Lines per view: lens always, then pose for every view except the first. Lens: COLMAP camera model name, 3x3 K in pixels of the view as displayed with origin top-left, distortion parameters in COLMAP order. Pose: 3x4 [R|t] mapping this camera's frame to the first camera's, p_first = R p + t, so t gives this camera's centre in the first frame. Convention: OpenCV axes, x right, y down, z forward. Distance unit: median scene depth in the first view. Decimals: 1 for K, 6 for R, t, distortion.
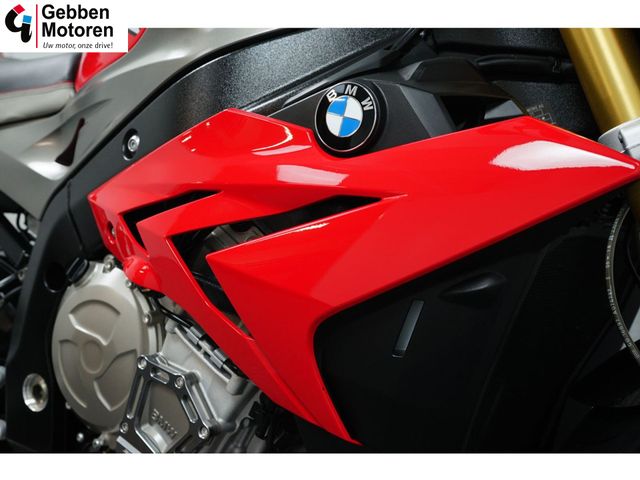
lens RADIAL K [[897.6, 0, 318.9], [0, 897.6, 238.5], [0, 0, 1]] dist [-0.043039, 0.000000]
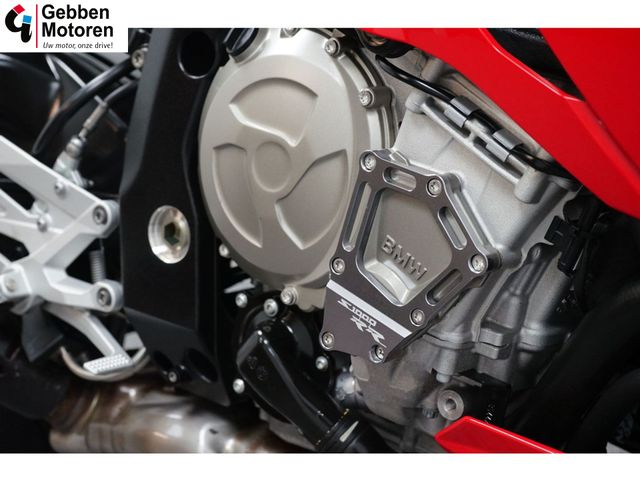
lens RADIAL K [[1304.0, 0, 321.0], [0, 1304.0, 239.8], [0, 0, 1]] dist [-0.140979, 0.000000]
pose [[0.996468, -0.007264, -0.083664, -0.152209], [0.015421, 0.995139, 0.097267, 0.102297], [0.082550, -0.098214, 0.991736, 0.076891]]
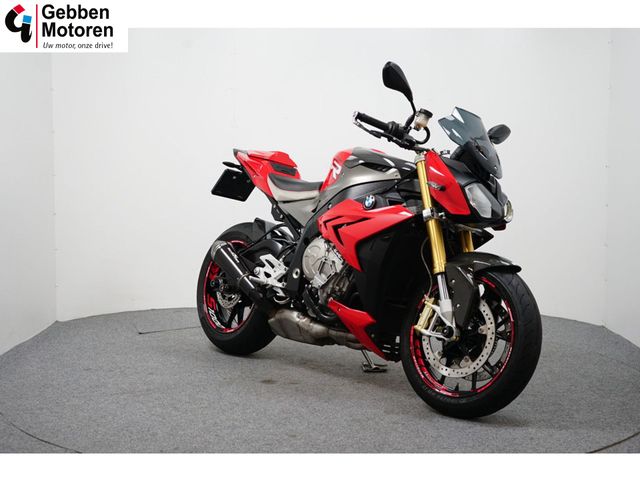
lens RADIAL K [[978.9, 0, 320.0], [0, 978.9, 240.0], [0, 0, 1]] dist [0.068287, 0.000000]
pose [[0.949041, 0.108017, -0.296063, 1.099734], [-0.147407, 0.982476, -0.114068, 0.567487], [0.278553, 0.151897, 0.948333, -3.245486]]
